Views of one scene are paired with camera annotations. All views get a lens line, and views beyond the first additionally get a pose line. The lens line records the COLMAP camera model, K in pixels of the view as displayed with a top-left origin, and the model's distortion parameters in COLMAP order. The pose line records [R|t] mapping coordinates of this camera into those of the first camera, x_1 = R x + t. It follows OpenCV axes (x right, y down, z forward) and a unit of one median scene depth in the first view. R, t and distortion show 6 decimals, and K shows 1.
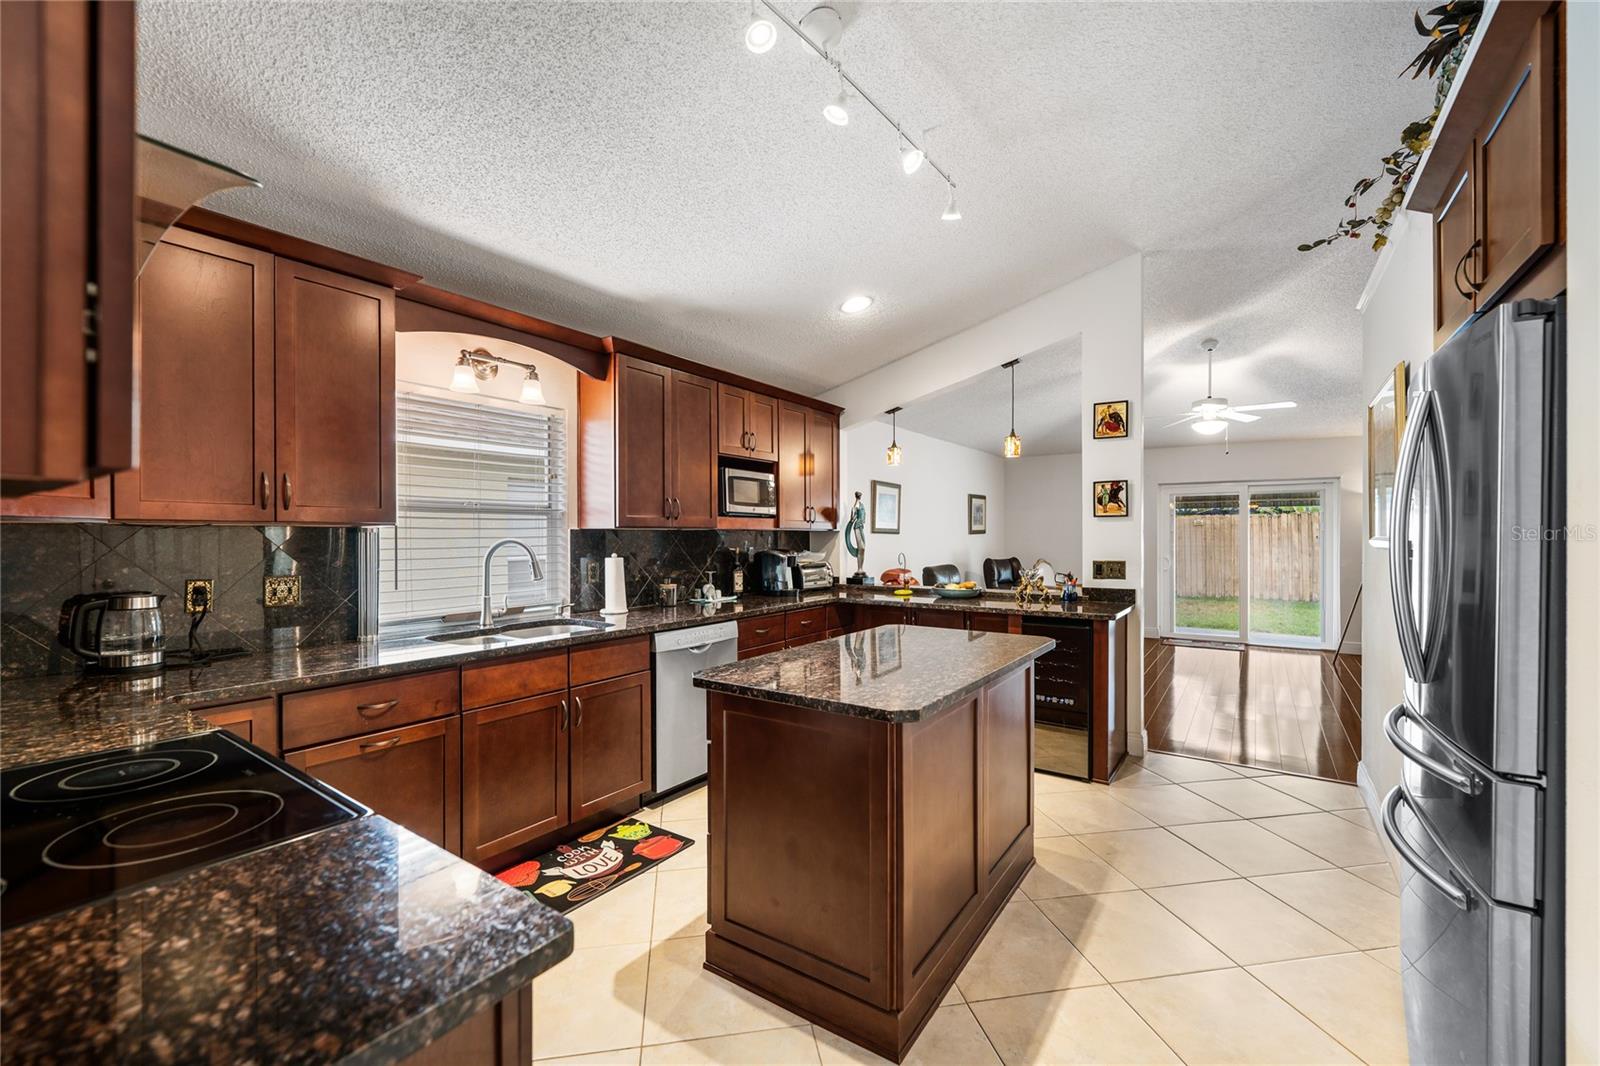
lens RADIAL K [[658.4, 0, 800.8], [0, 658.4, 538.1], [0, 0, 1]] dist [-0.001697, 0.000681]
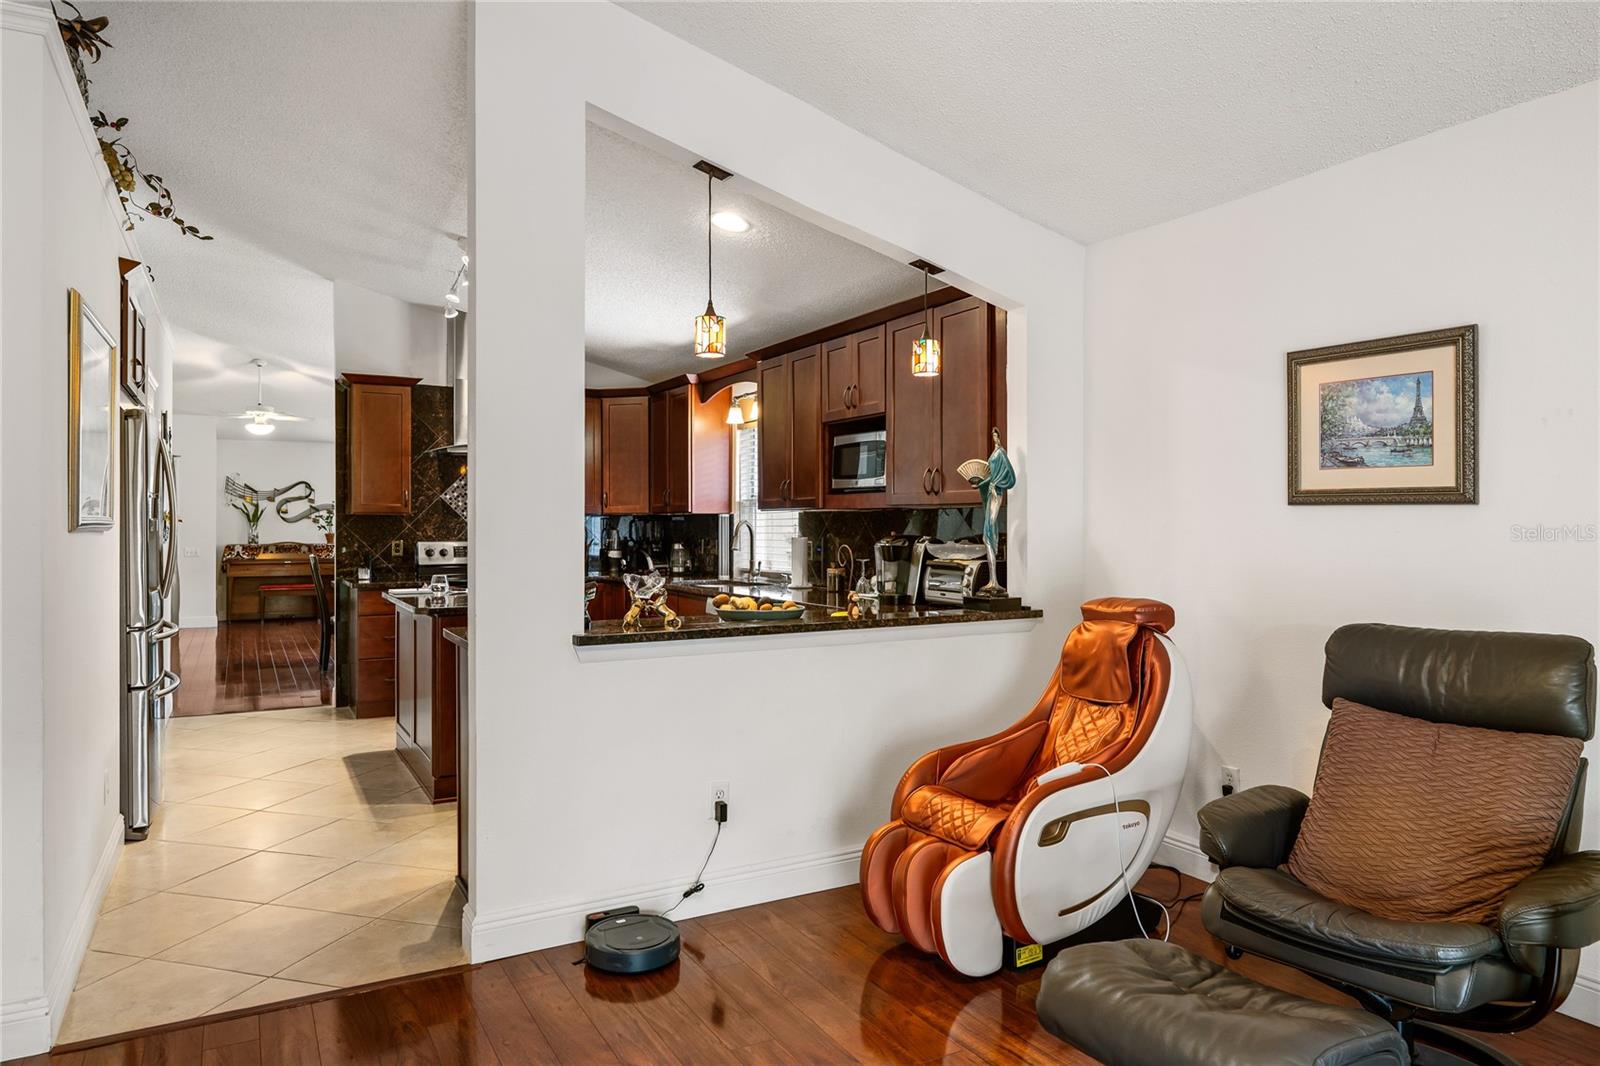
lens RADIAL K [[991.8, 0, 795.6], [0, 991.8, 528.2], [0, 0, 1]] dist [0.002570, 0.000402]
pose [[-0.437087, 0.005801, -0.899400, 0.984500], [-0.002182, 0.999969, 0.007510, 0.001351], [0.899416, 0.005245, -0.437061, 1.405500]]
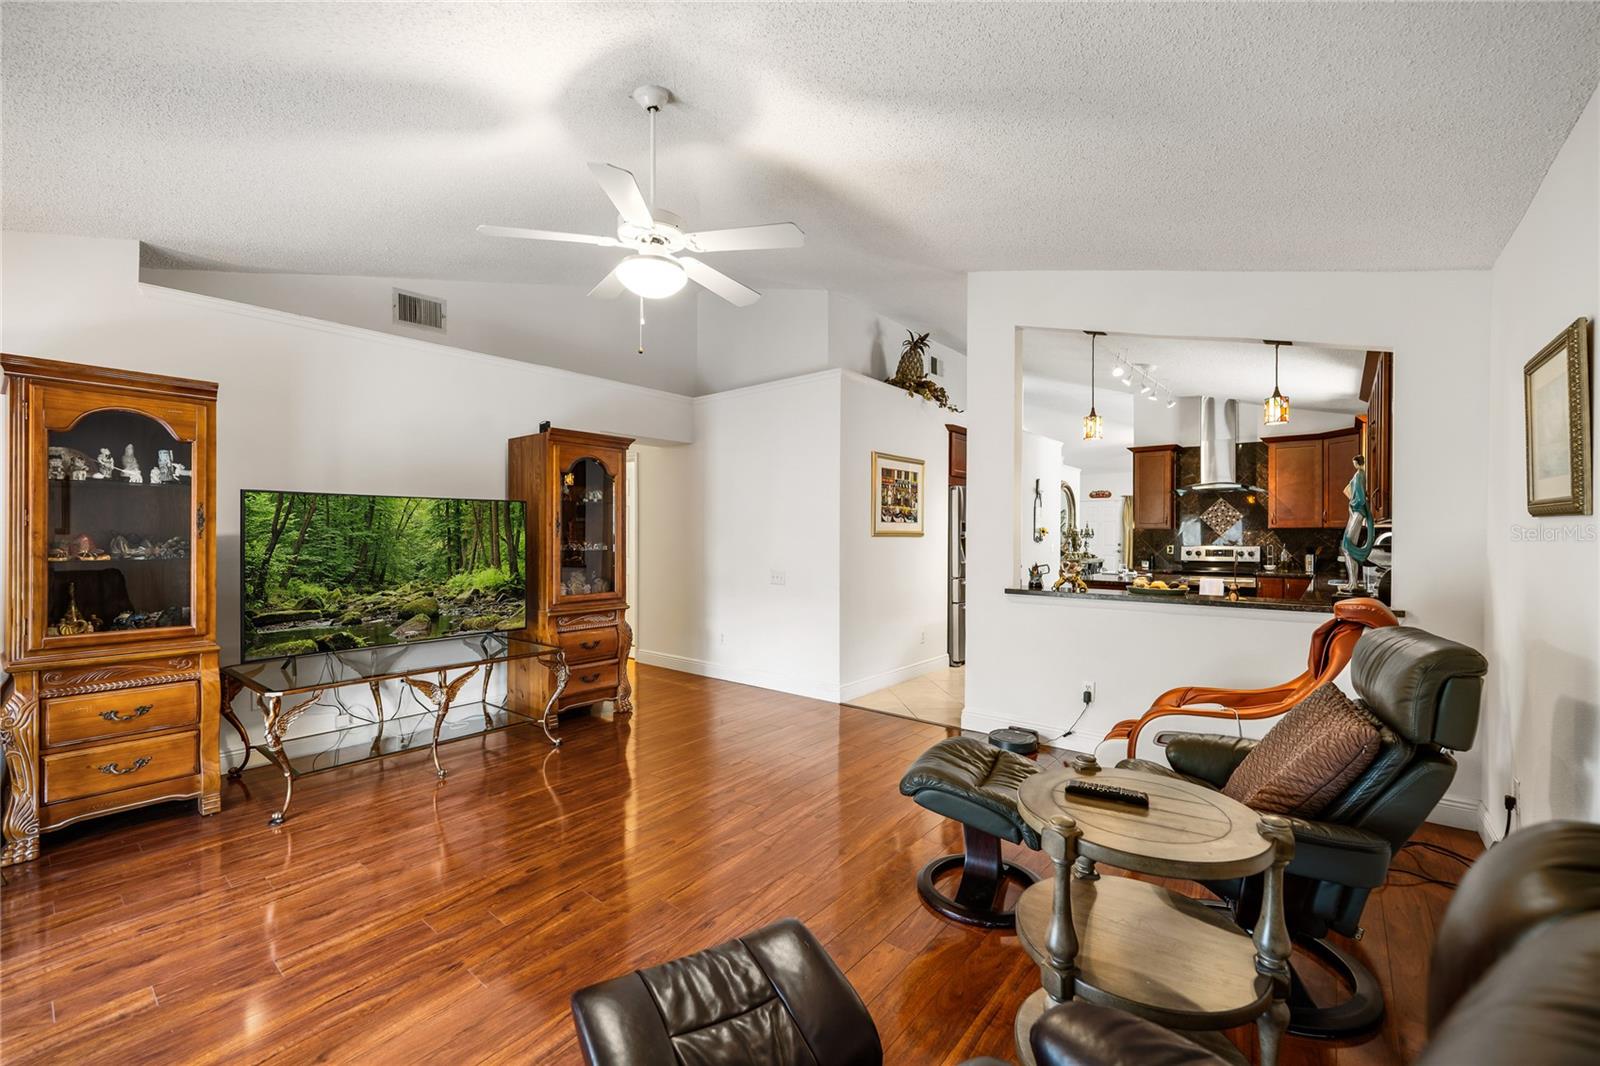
lens RADIAL K [[658.4, 0, 806.9], [0, 658.4, 538.2], [0, 0, 1]] dist [-0.001697, 0.000681]
pose [[-0.997846, 0.002511, 0.065547, 0.664999], [0.003413, 0.999901, 0.013667, -0.010362], [-0.065507, 0.013861, -0.997756, 1.944554]]
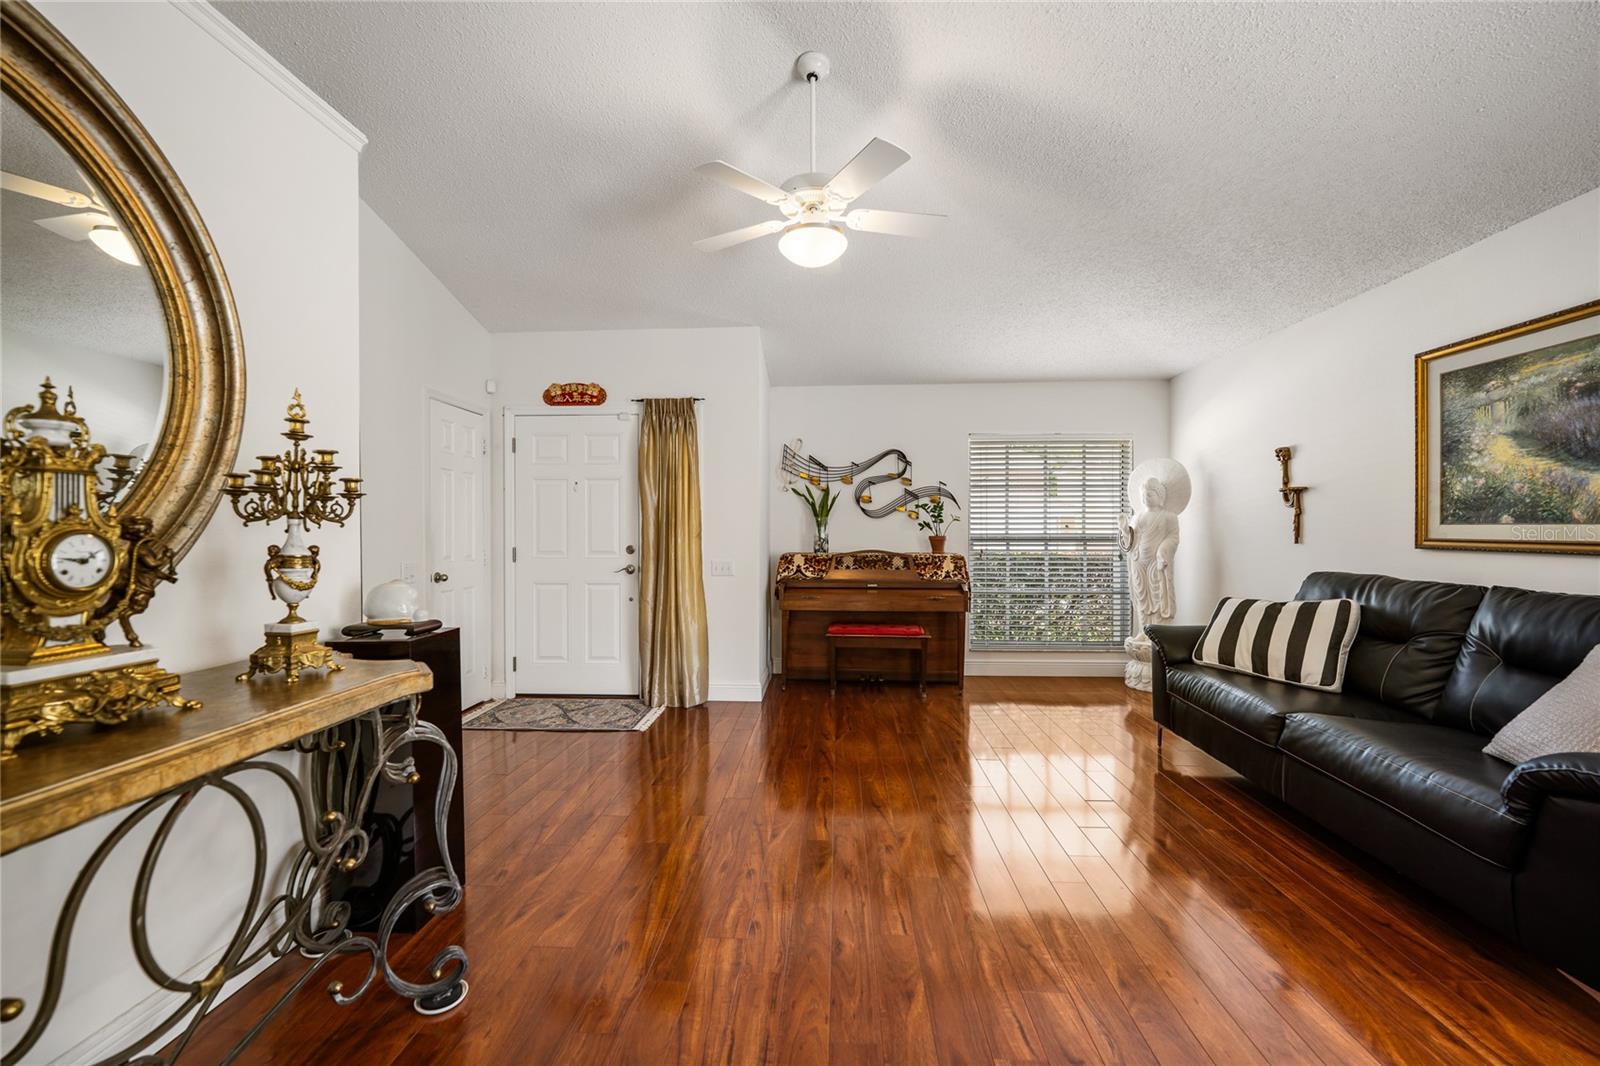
lens RADIAL K [[658.4, 0, 809.7], [0, 658.4, 535.9], [0, 0, 1]] dist [-0.001697, 0.000681]
pose [[-0.842866, 0.006072, -0.538089, -0.322796], [-0.001016, 0.999917, 0.012875, 0.028312], [0.538123, 0.011398, -0.842790, -0.363277]]
